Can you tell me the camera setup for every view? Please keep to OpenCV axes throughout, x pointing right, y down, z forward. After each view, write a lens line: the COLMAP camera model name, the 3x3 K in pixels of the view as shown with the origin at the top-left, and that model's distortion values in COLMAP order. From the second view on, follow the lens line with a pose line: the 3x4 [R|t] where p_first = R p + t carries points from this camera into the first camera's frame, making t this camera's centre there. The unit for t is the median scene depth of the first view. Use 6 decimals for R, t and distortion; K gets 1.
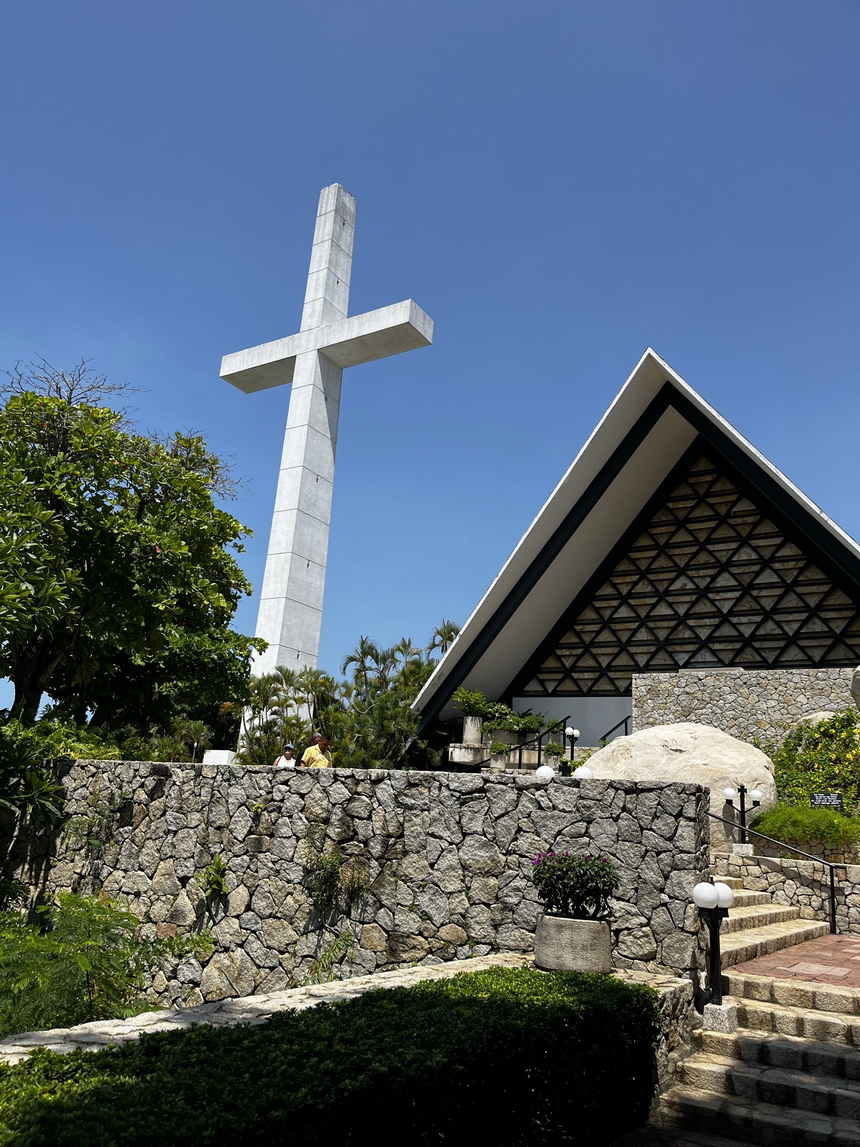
lens RADIAL K [[855.8, 0, 428.6], [0, 855.8, 591.8], [0, 0, 1]] dist [0.049999, -0.055227]
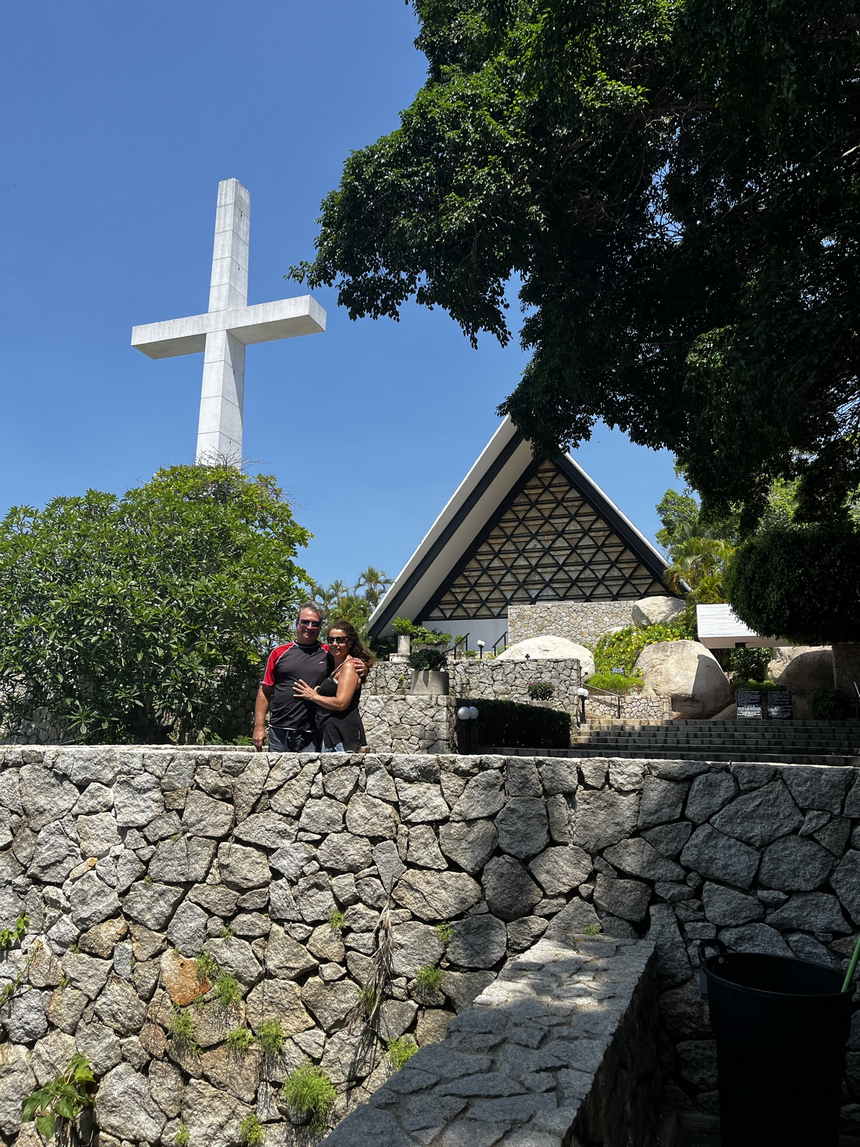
lens RADIAL K [[855.8, 0, 428.6], [0, 855.8, 591.8], [0, 0, 1]] dist [0.049999, -0.055227]
pose [[0.978079, -0.022834, 0.206980, -0.204839], [0.002089, 0.994996, 0.099898, -0.077987], [-0.208225, -0.097275, 0.973232, -0.450805]]
